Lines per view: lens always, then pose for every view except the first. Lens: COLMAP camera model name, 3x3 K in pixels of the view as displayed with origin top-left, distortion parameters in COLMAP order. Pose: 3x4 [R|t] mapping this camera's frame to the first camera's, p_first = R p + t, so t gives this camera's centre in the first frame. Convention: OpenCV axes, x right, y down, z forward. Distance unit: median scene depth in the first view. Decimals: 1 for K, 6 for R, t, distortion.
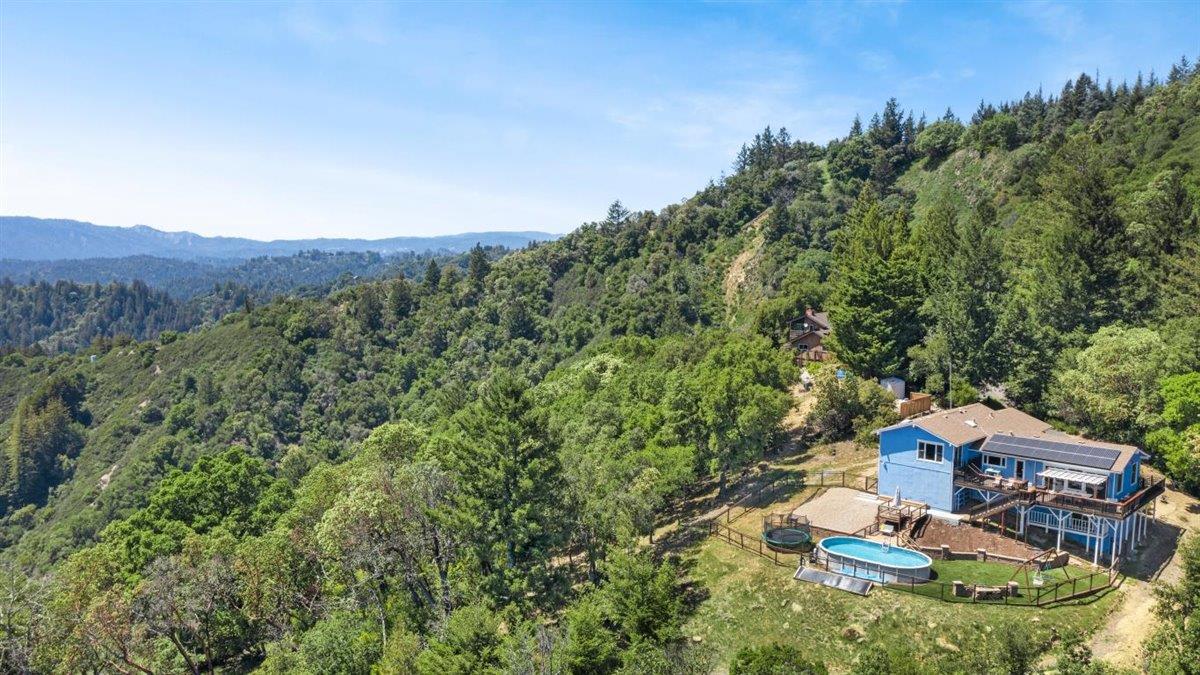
lens RADIAL K [[1004.0, 0, 600.8], [0, 1004.0, 363.6], [0, 0, 1]] dist [-0.018675, -0.001227]
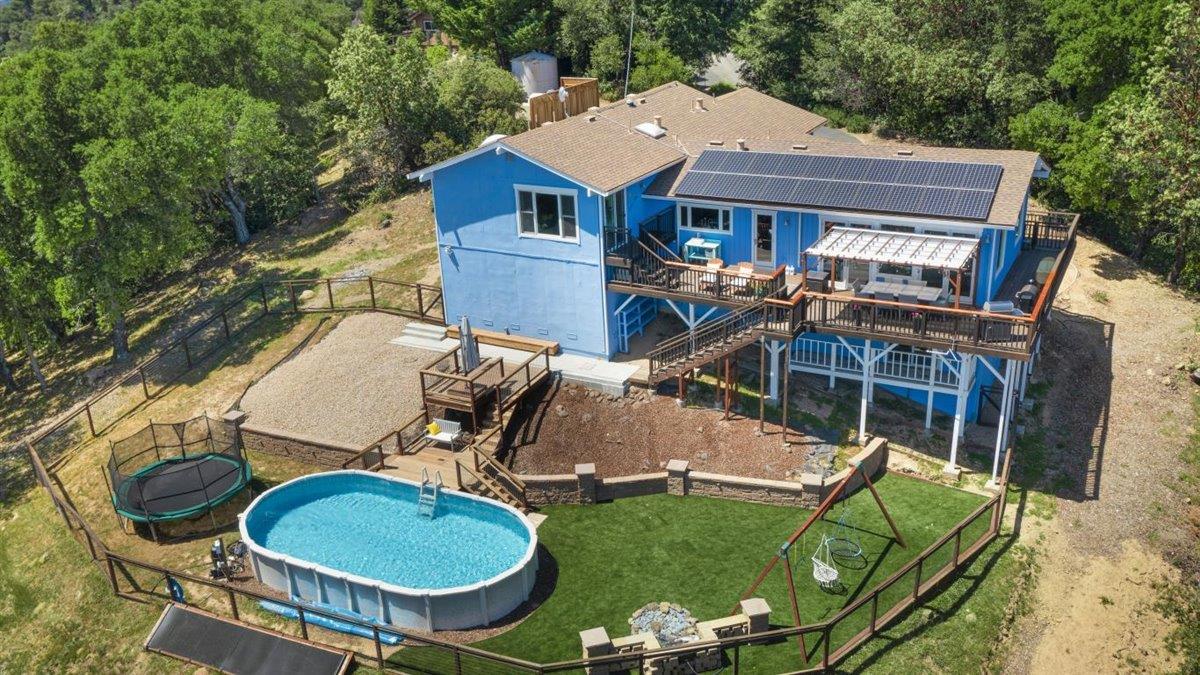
lens RADIAL K [[1004.0, 0, 600.8], [0, 1004.0, 363.6], [0, 0, 1]] dist [-0.018675, -0.001227]
pose [[0.968671, -0.141780, 0.203898, 0.261155], [0.082479, 0.958083, 0.274362, 0.038378], [-0.234251, -0.248949, 0.939761, 0.613013]]
